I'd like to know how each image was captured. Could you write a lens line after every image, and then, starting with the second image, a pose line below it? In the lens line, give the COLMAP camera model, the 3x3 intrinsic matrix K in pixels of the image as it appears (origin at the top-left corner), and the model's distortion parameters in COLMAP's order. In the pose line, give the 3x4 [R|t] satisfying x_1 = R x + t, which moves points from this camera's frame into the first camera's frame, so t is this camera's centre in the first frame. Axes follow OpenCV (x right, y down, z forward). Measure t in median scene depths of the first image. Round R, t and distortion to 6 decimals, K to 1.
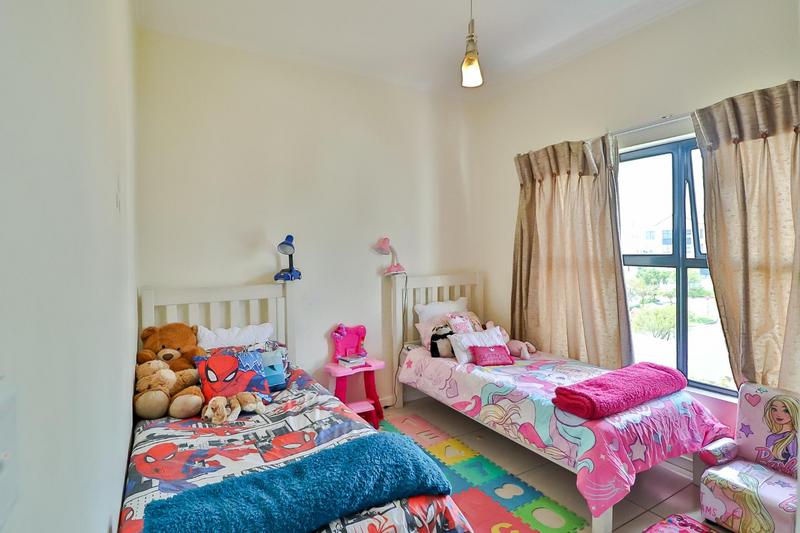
lens RADIAL K [[412.8, 0, 401.3], [0, 412.8, 250.6], [0, 0, 1]] dist [0.000263, -0.014486]
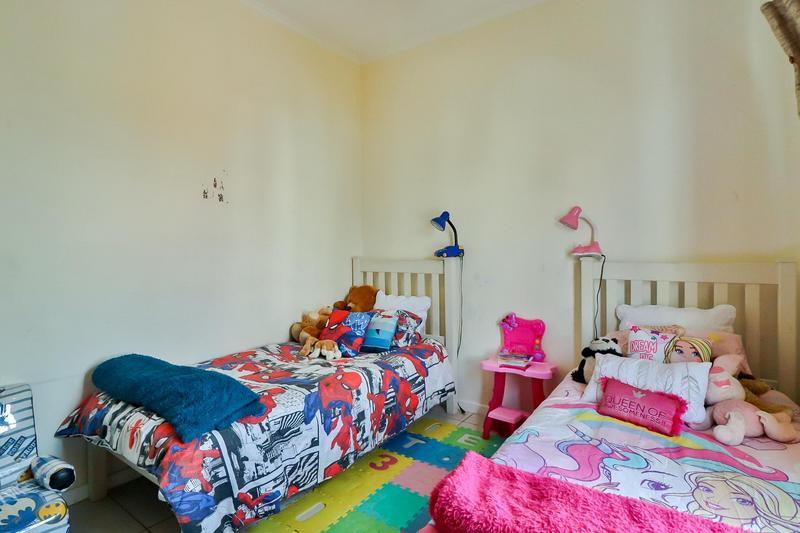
lens RADIAL K [[412.8, 0, 401.3], [0, 412.8, 250.6], [0, 0, 1]] dist [0.000263, -0.014486]
pose [[0.406148, 0.010069, -0.913752, 0.534552], [-0.000705, 0.999942, 0.010705, 0.041847], [0.913807, -0.003703, 0.406132, 0.453778]]
